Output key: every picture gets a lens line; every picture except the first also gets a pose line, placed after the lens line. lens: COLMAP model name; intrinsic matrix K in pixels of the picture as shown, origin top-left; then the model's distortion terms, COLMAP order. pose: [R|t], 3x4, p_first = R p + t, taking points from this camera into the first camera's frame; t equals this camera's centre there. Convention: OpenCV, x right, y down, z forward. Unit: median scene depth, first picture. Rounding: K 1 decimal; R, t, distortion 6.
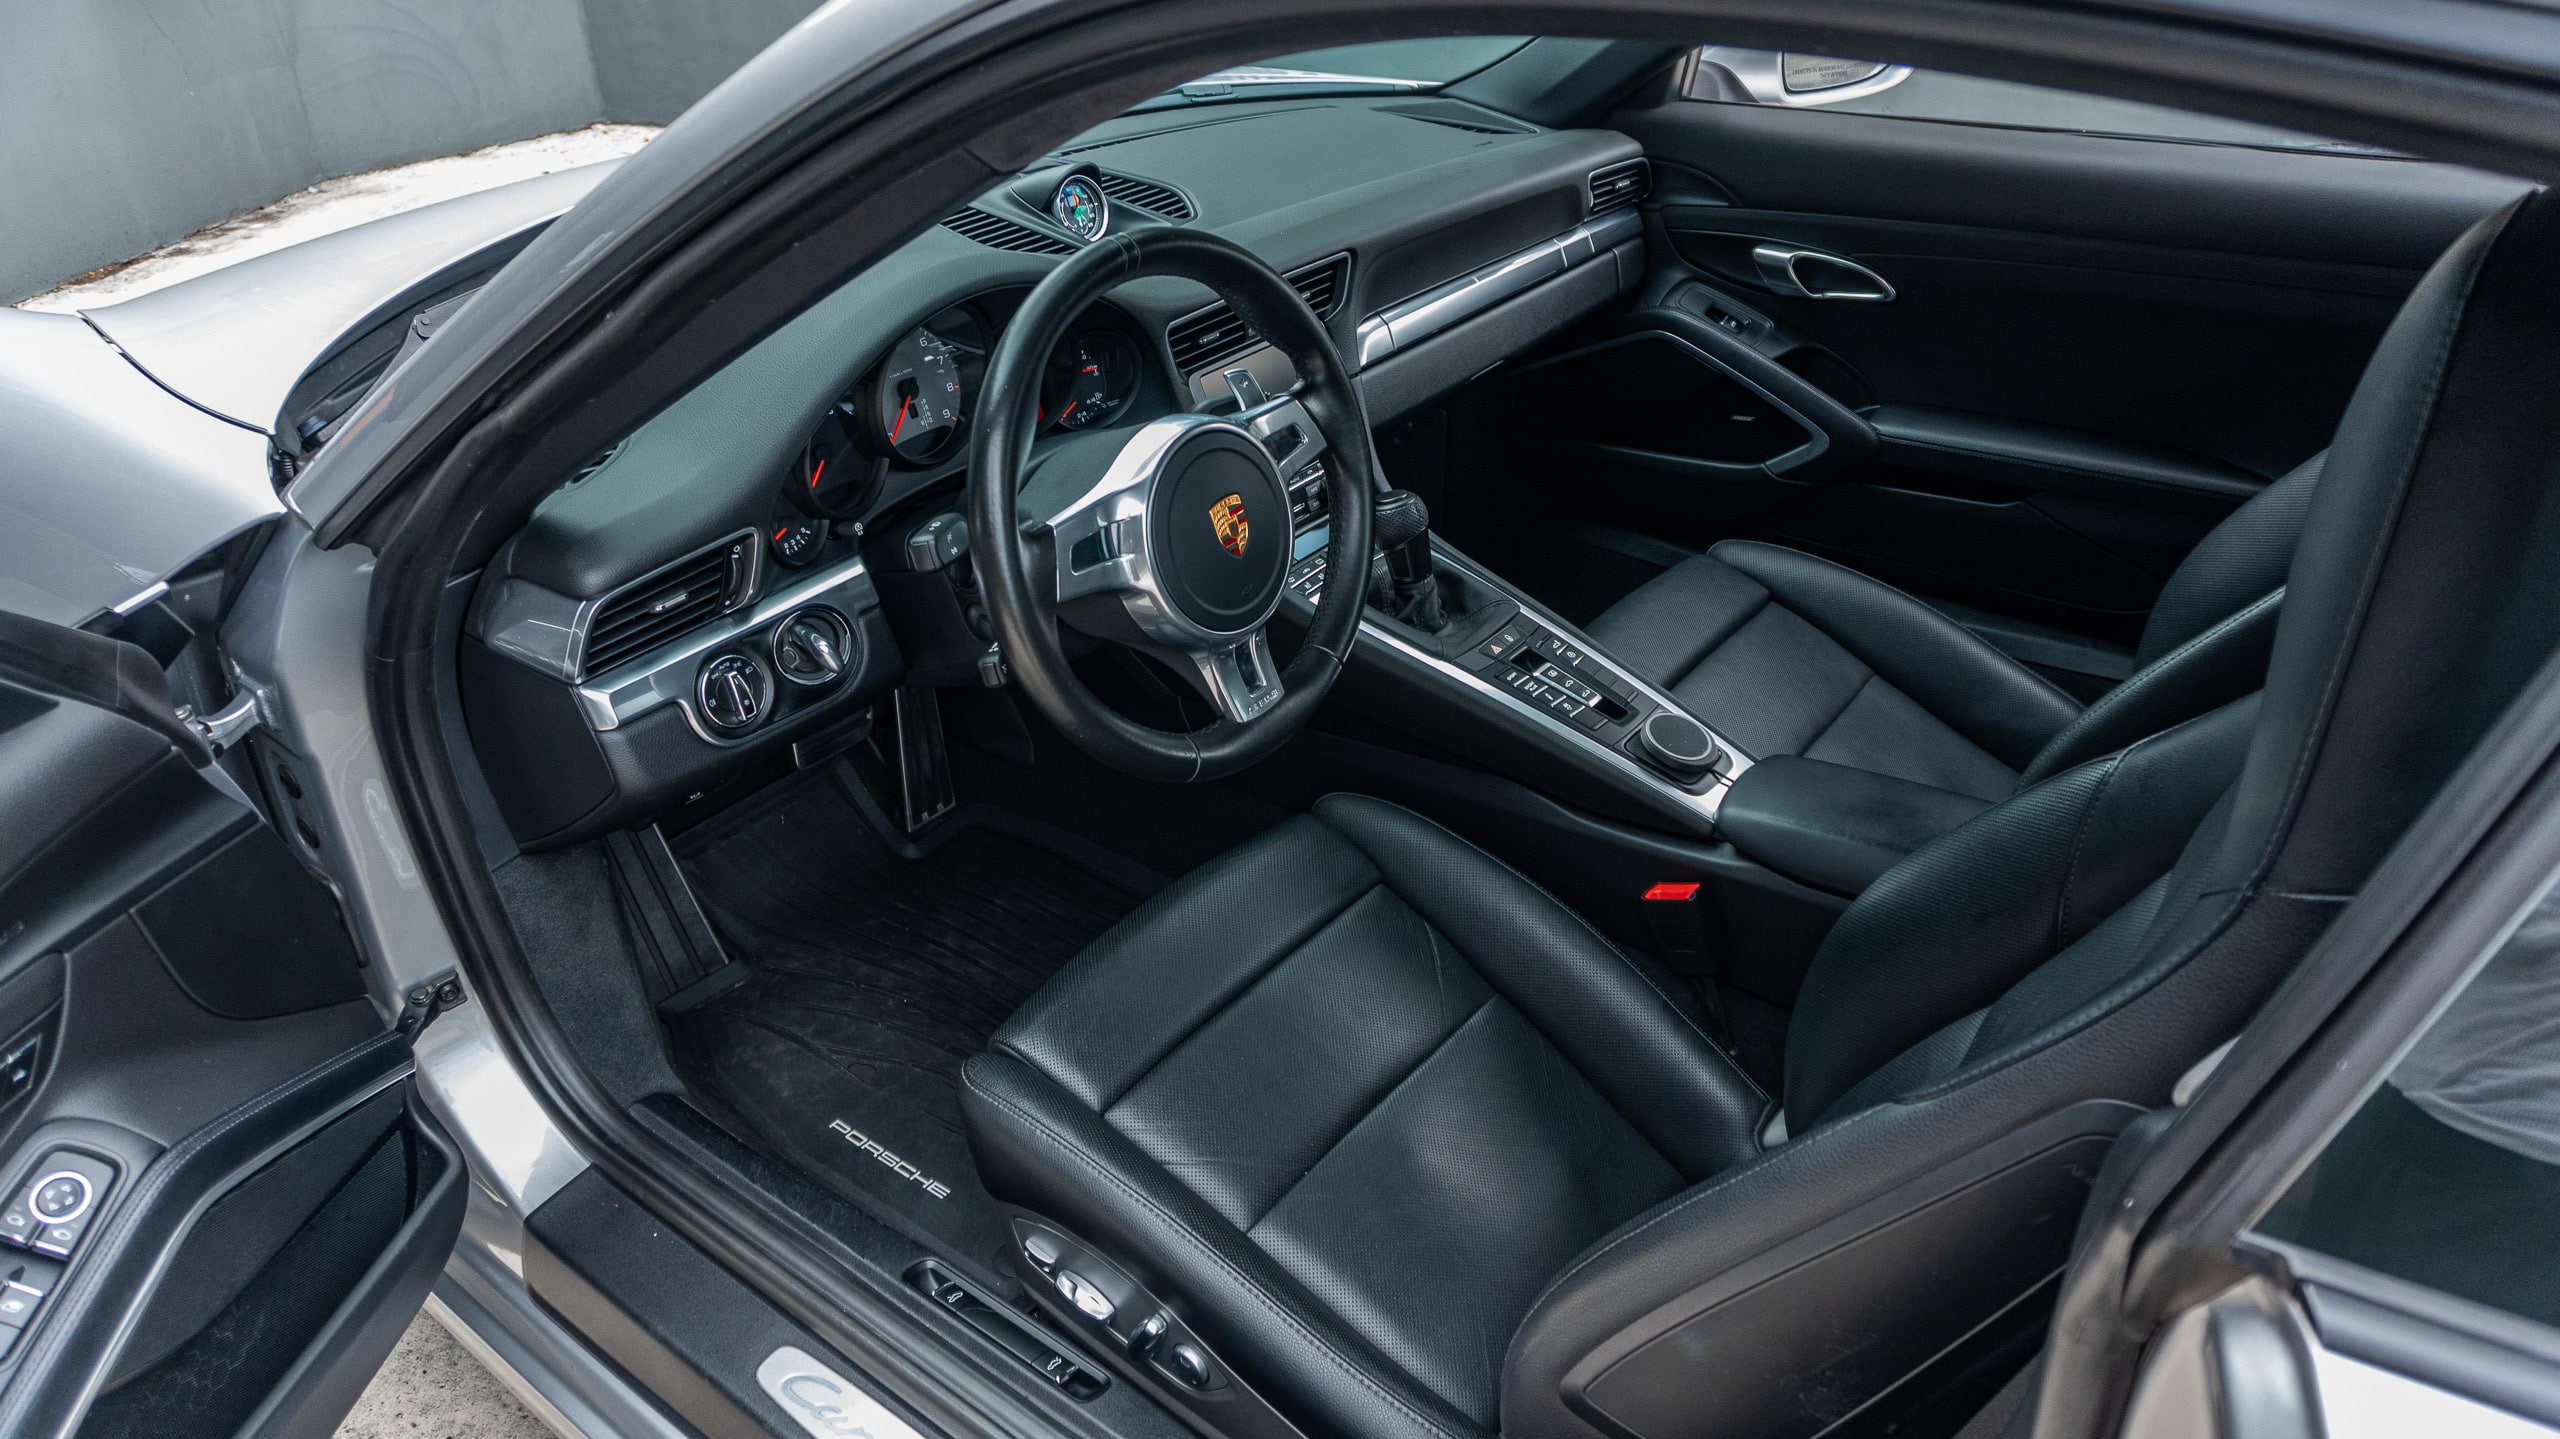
lens RADIAL K [[1852.0, 0, 1280.0], [0, 1852.0, 719.5], [0, 0, 1]] dist [-0.004859, -0.001600]
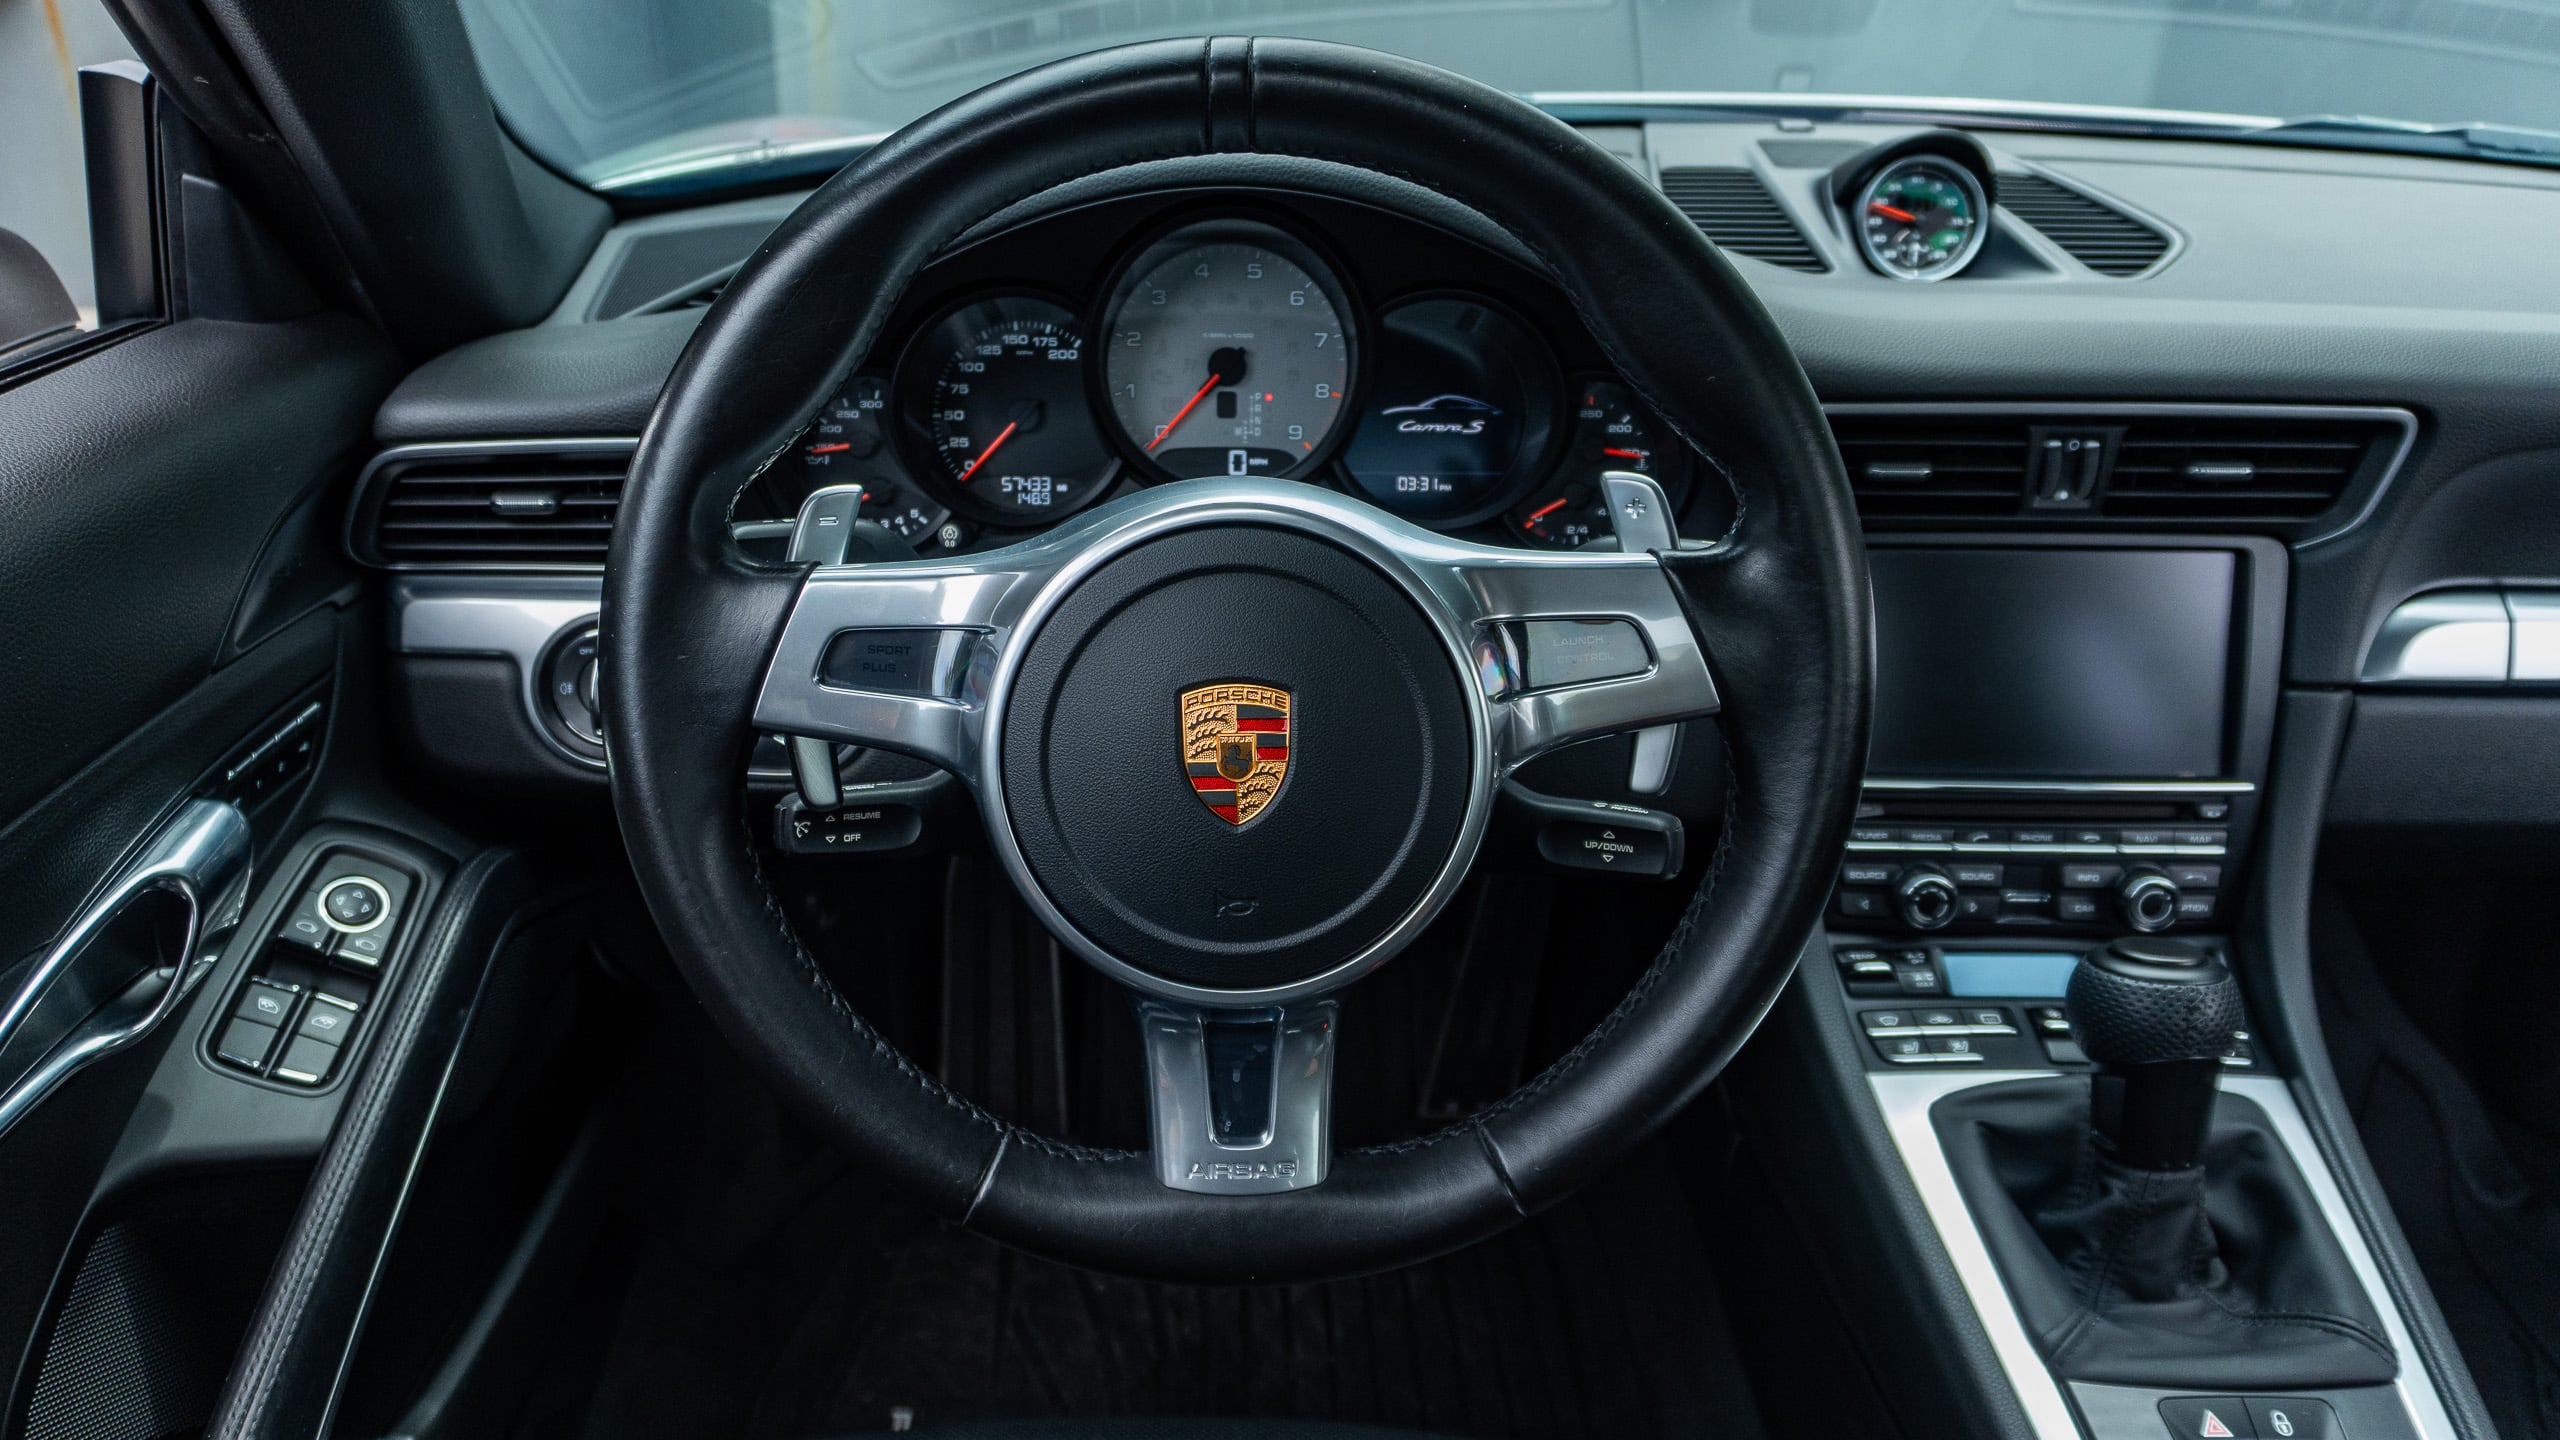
lens RADIAL K [[1852.0, 0, 1280.0], [0, 1852.0, 720.0], [0, 0, 1]] dist [-0.004859, -0.001600]
pose [[0.630309, 0.344477, -0.695734, 0.253448], [-0.418031, 0.905752, 0.069742, -0.139652], [0.654187, 0.246879, 0.714906, 0.697306]]
